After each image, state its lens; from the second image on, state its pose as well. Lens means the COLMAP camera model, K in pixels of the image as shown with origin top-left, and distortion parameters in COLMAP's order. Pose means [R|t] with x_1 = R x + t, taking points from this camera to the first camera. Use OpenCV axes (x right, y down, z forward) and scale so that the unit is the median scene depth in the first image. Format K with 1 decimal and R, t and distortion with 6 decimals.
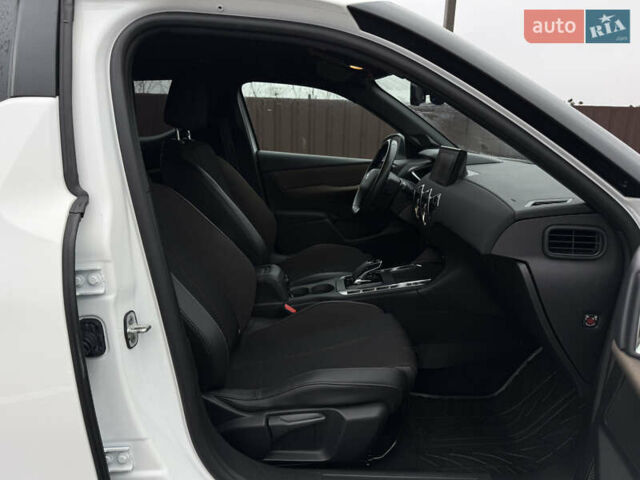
lens RADIAL K [[433.5, 0, 320.5], [0, 433.5, 233.6], [0, 0, 1]] dist [0.094968, -0.159649]
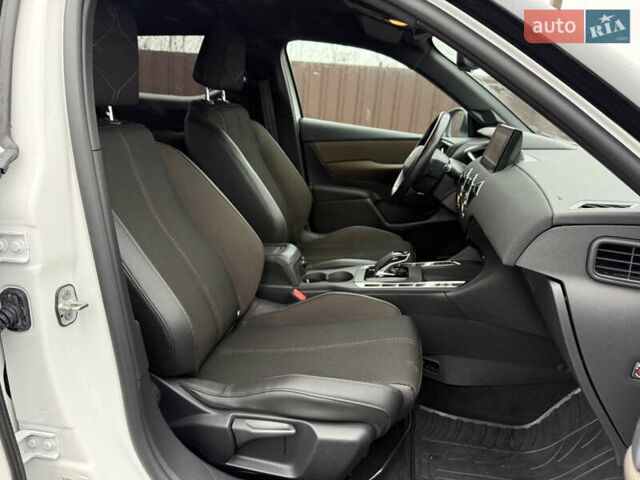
lens RADIAL K [[440.4, 0, 322.2], [0, 440.4, 228.2], [0, 0, 1]] dist [0.050962, -0.074637]
pose [[0.981641, 0.101503, -0.161484, 0.108429], [-0.094164, 0.994172, 0.052488, -0.016545], [0.165871, -0.036319, 0.985478, 0.112535]]
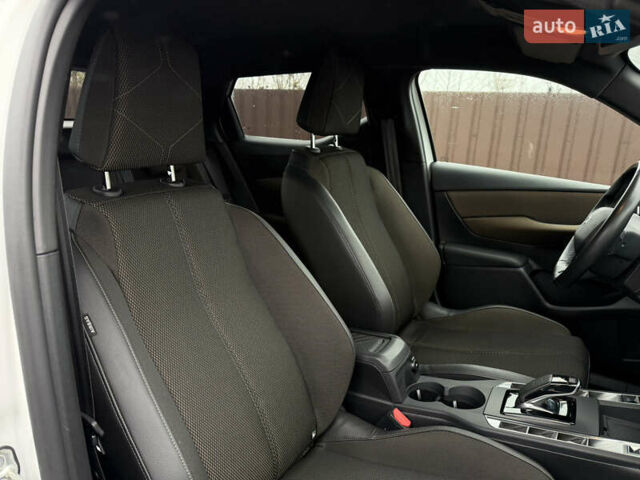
lens RADIAL K [[433.5, 0, 320.5], [0, 433.5, 233.6], [0, 0, 1]] dist [0.094968, -0.159649]
pose [[0.861584, 0.132023, -0.490146, 0.106555], [-0.131382, 0.990682, 0.035900, -0.101566], [0.490318, 0.033465, 0.870901, 0.367338]]
